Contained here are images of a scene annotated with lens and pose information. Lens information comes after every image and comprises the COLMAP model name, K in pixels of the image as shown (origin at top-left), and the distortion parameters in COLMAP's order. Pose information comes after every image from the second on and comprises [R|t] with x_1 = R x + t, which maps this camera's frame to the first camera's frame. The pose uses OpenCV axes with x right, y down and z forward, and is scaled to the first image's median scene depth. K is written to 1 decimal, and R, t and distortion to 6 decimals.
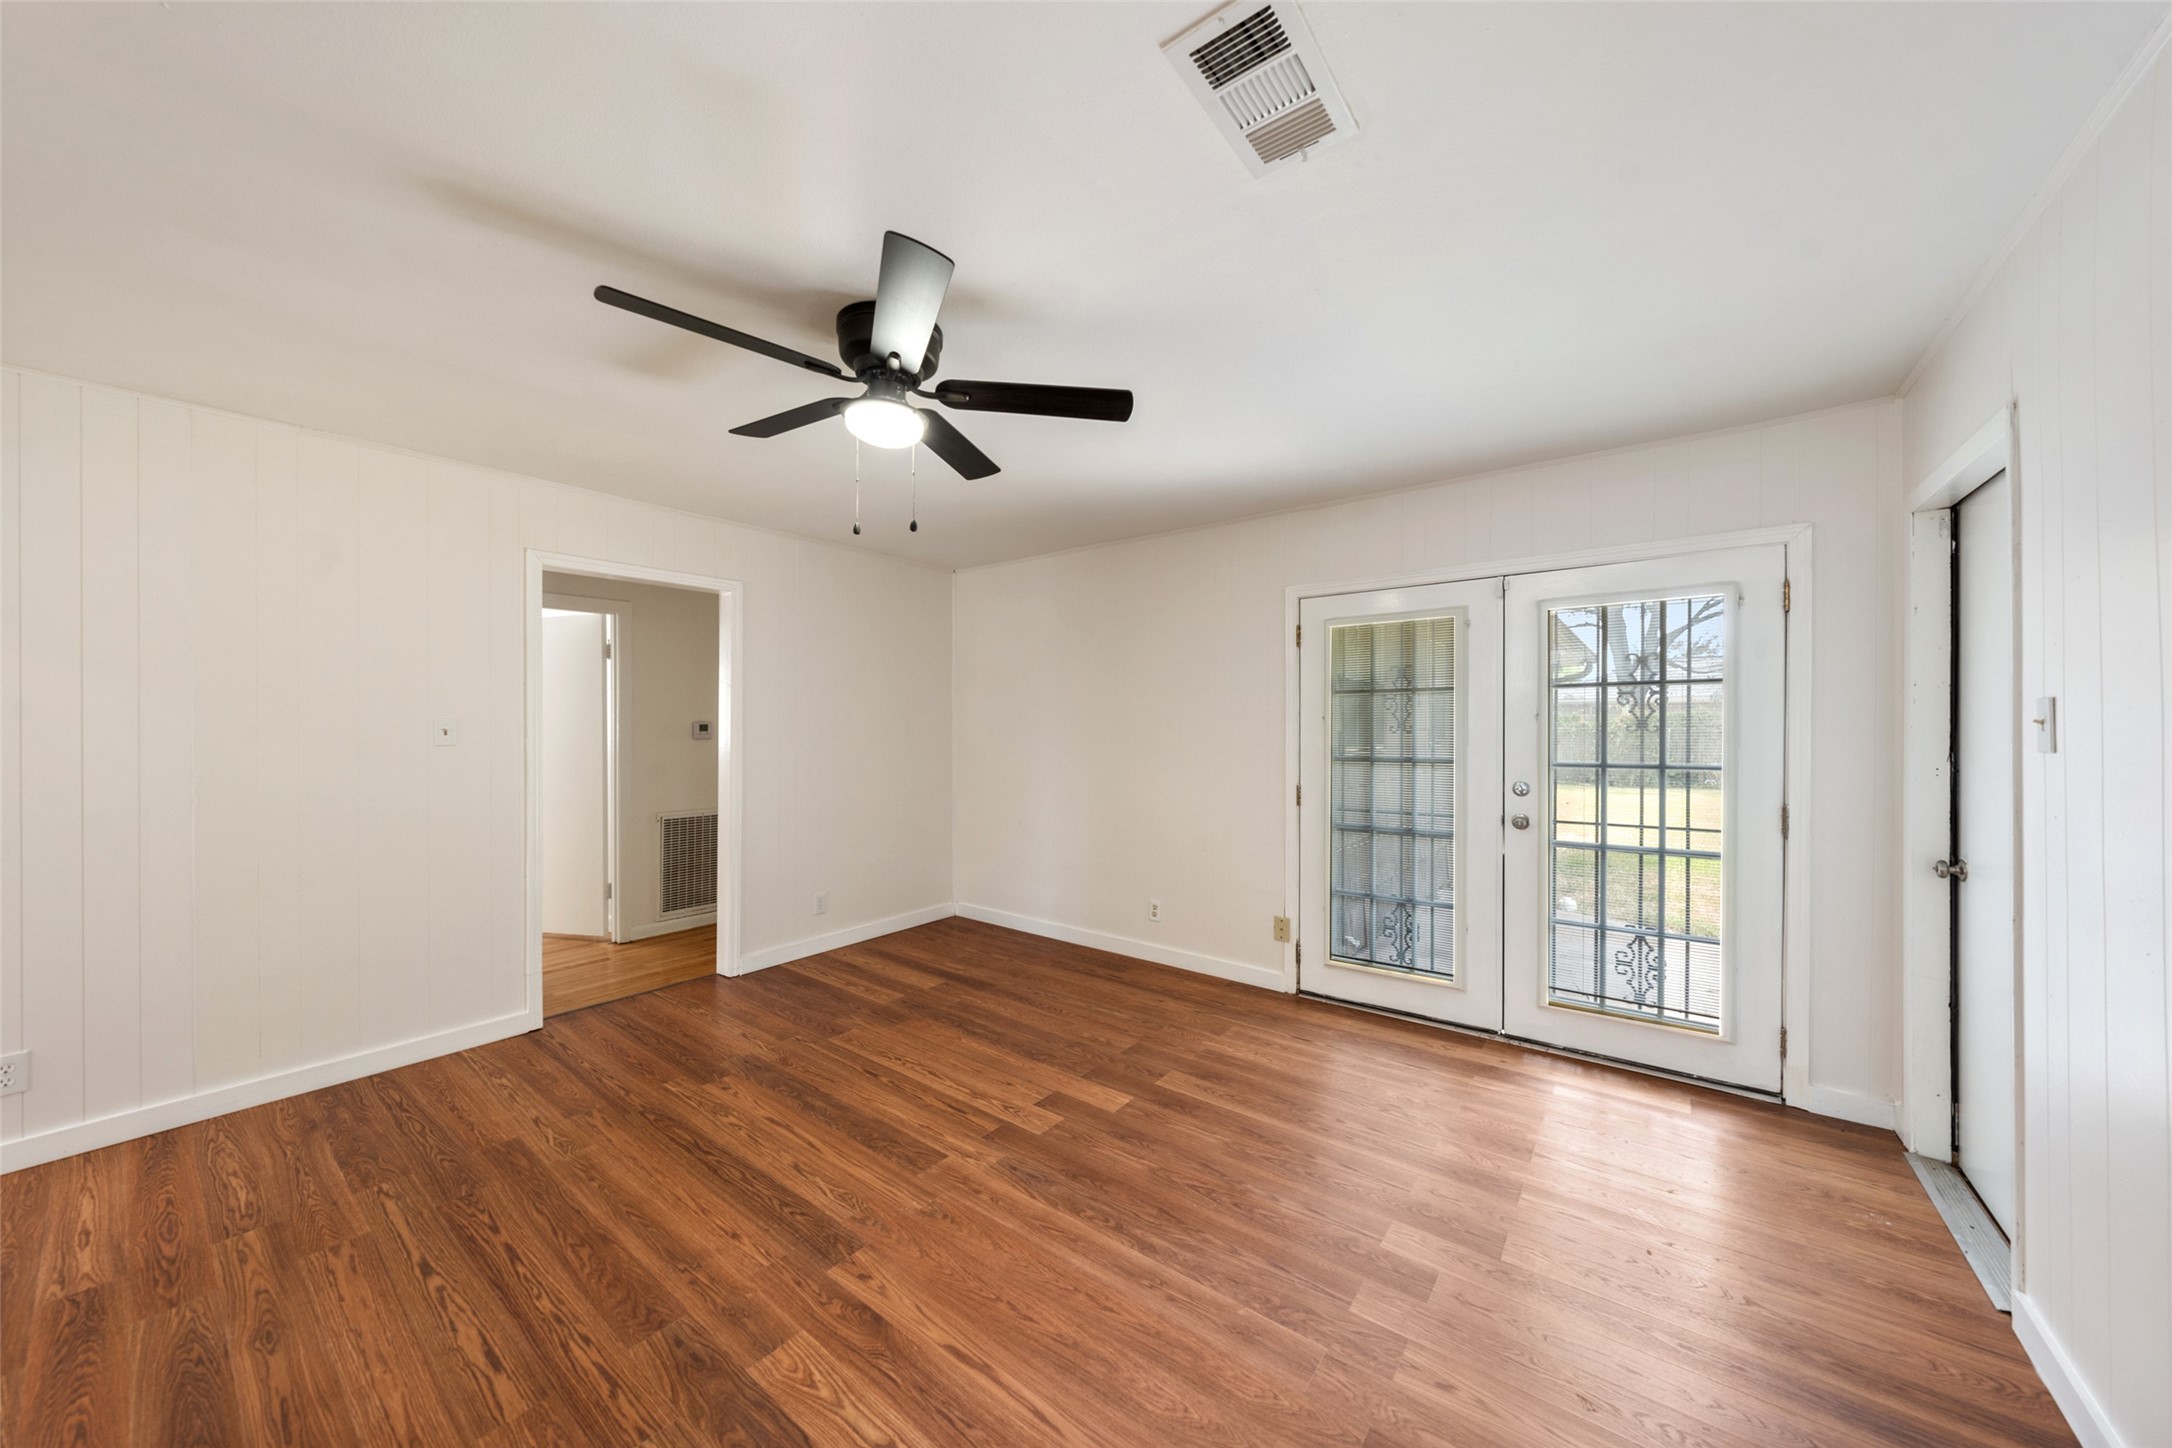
lens RADIAL K [[747.6, 0, 1075.1], [0, 747.6, 723.3], [0, 0, 1]] dist [0.000398, 0.000129]
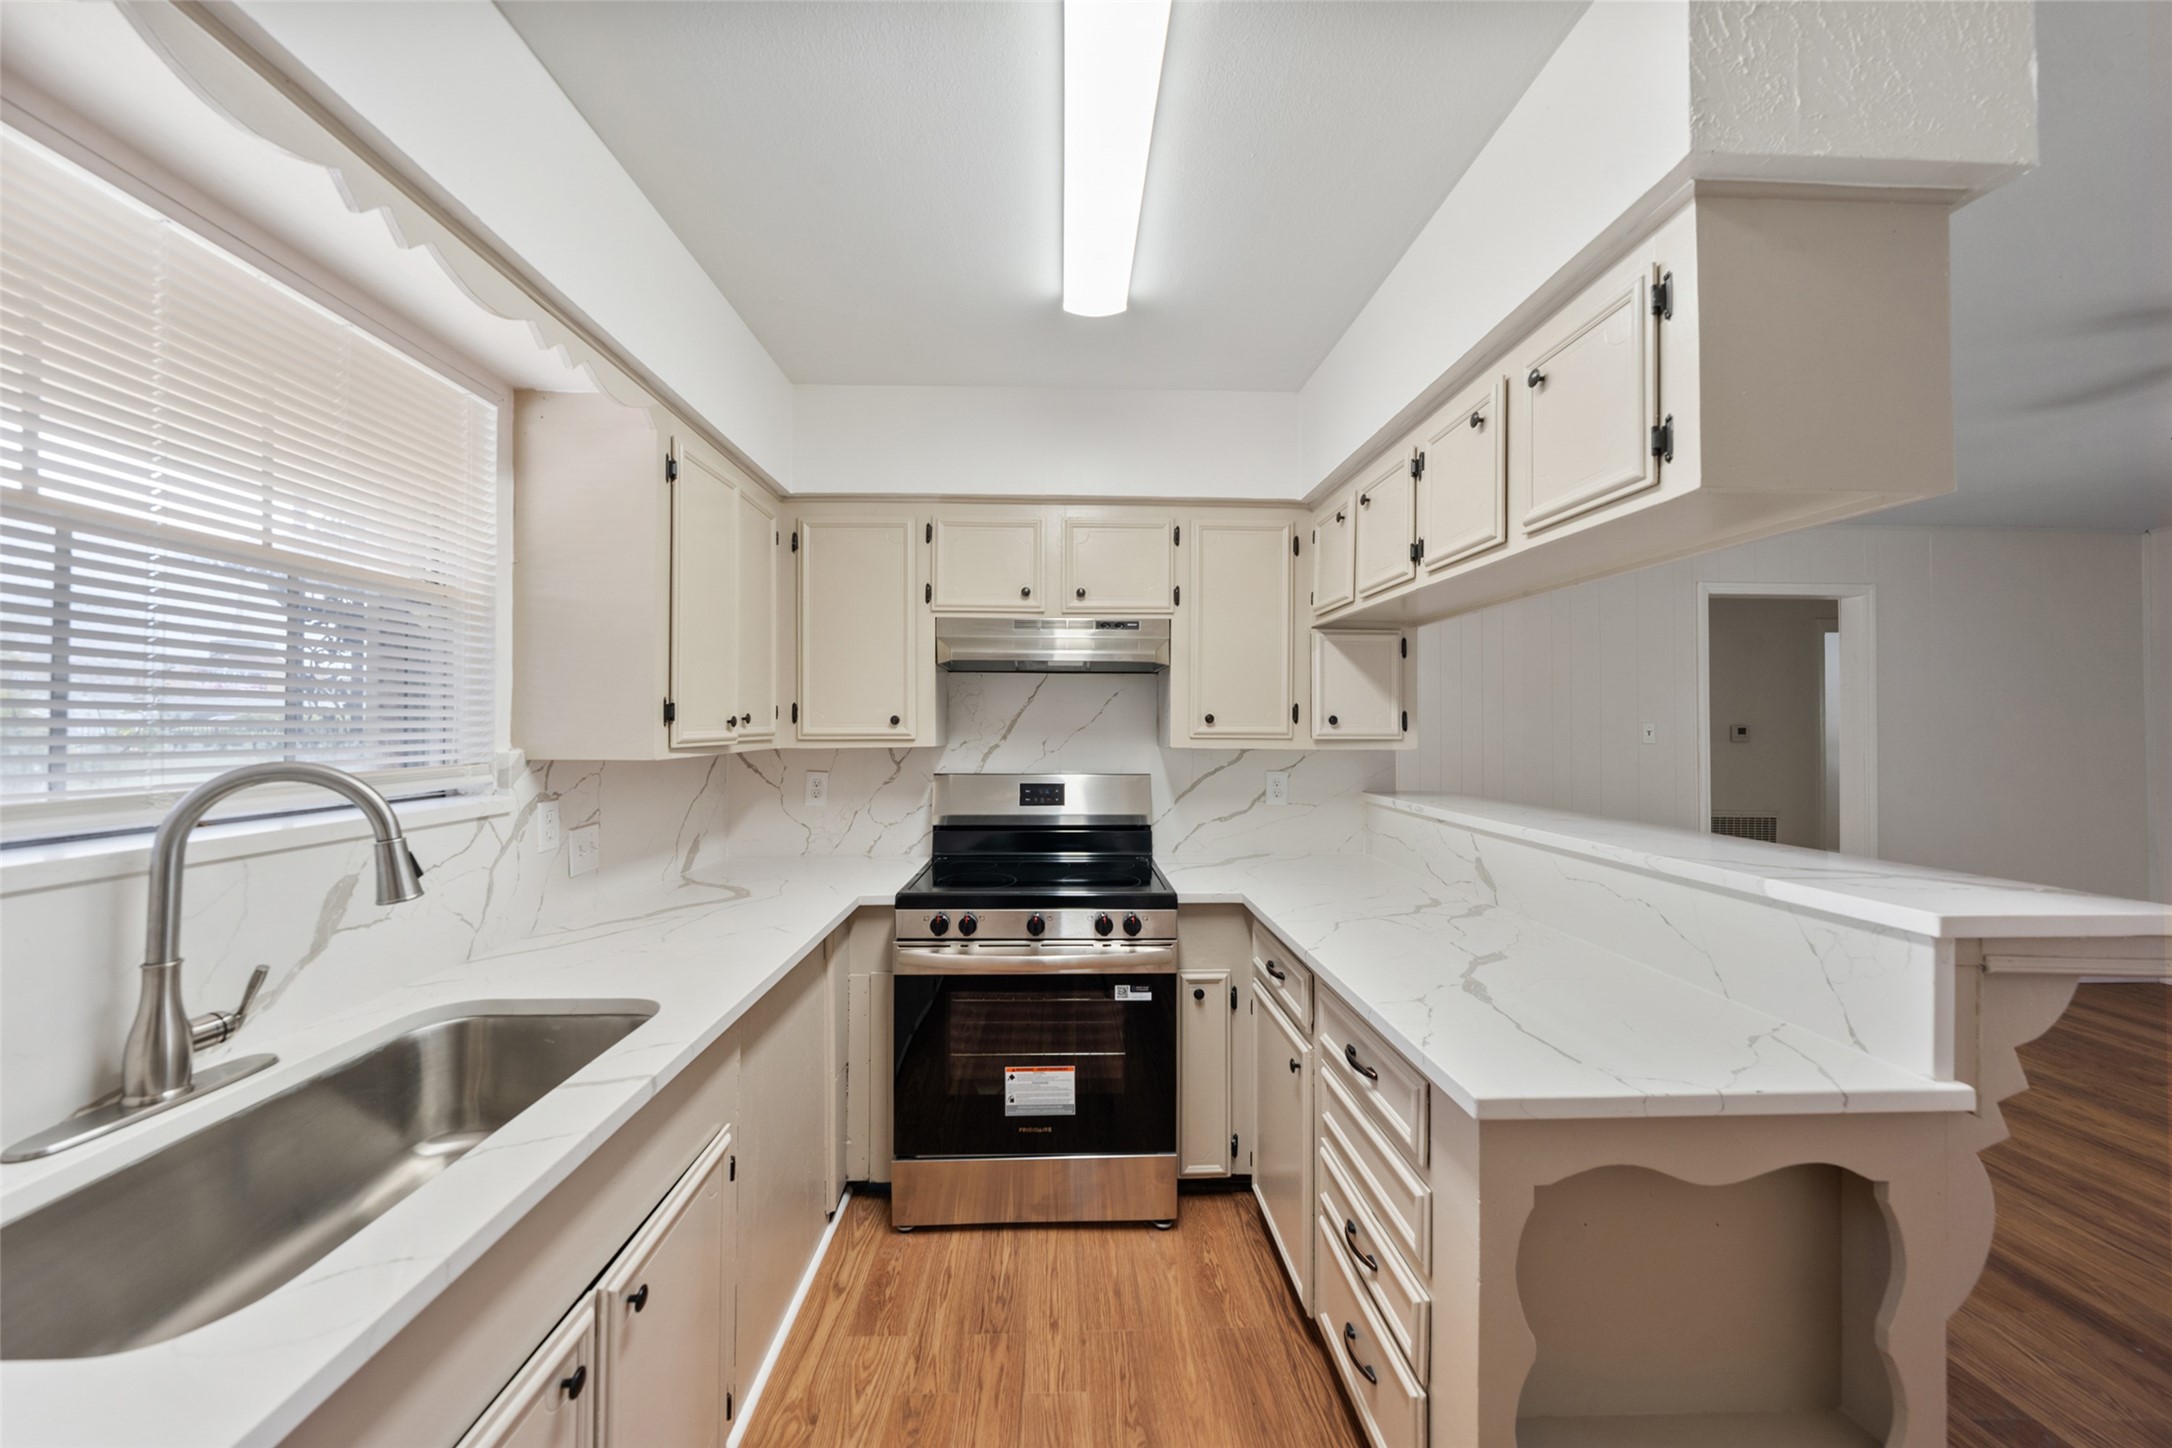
lens RADIAL K [[739.5, 0, 1068.6], [0, 739.5, 721.2], [0, 0, 1]] dist [-0.000755, -0.000141]
pose [[0.642318, -0.000337, -0.766438, -0.628410], [-0.004888, 0.999978, -0.004536, 0.002941], [0.766423, 0.006660, 0.642302, -0.718537]]
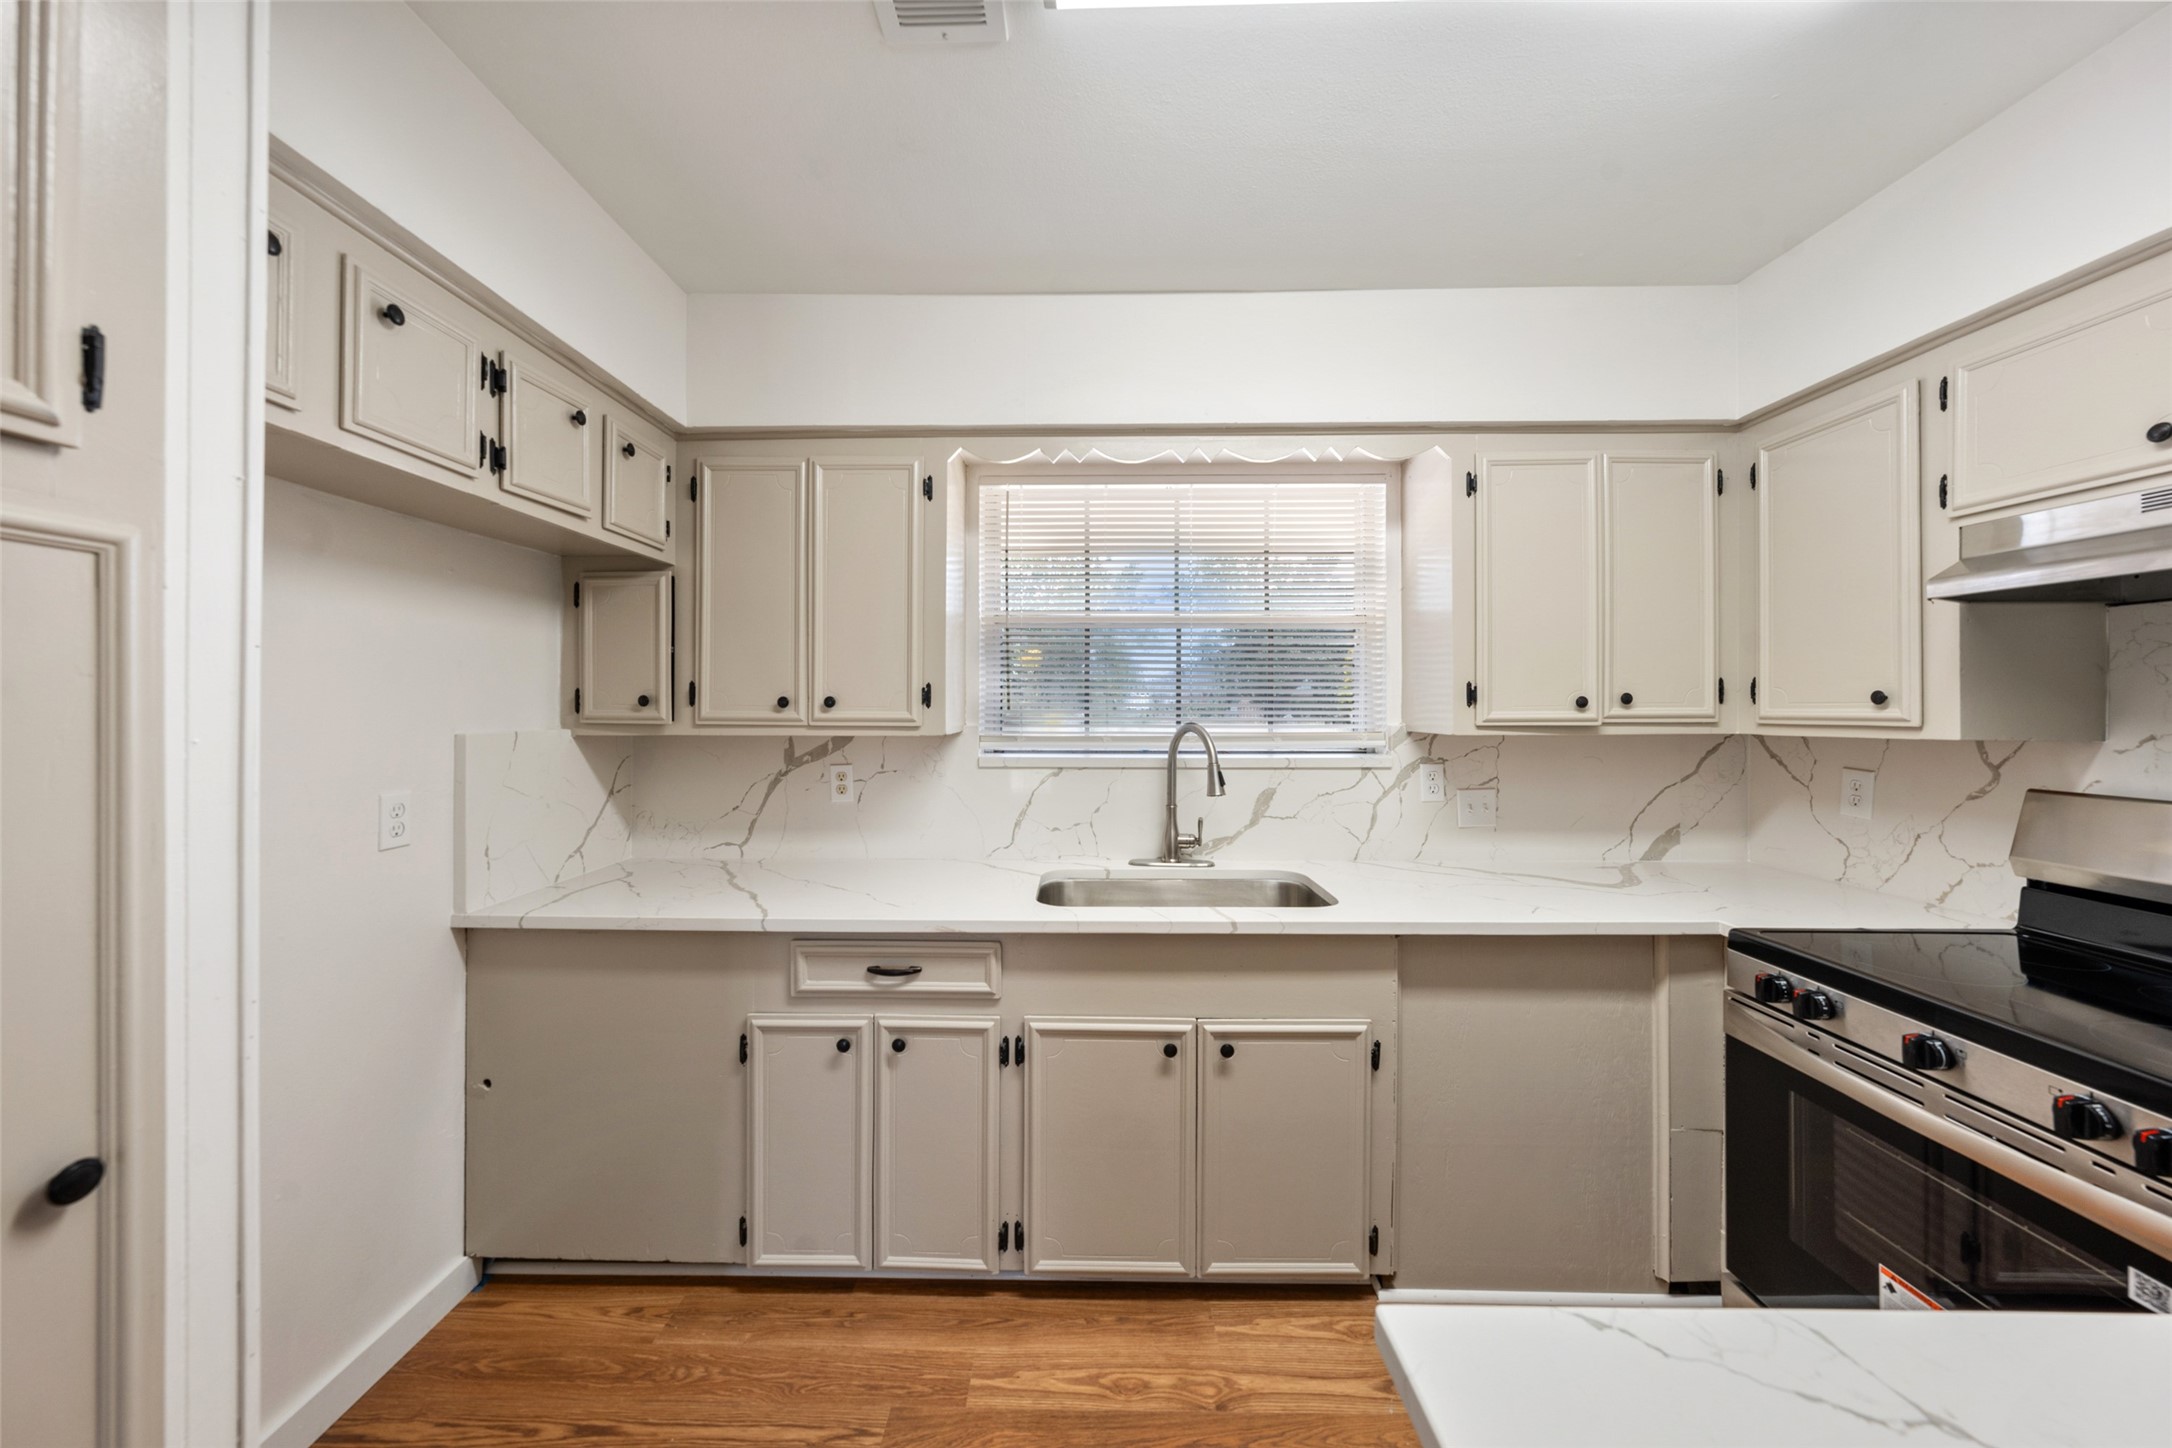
lens RADIAL K [[749.1, 0, 1067.5], [0, 749.1, 706.6], [0, 0, 1]] dist [-0.006108, -0.000130]
pose [[-0.798619, 0.005015, -0.601816, -0.562160], [0.002730, 0.999985, 0.004710, 0.001053], [0.601830, 0.002118, -0.798621, -0.187447]]
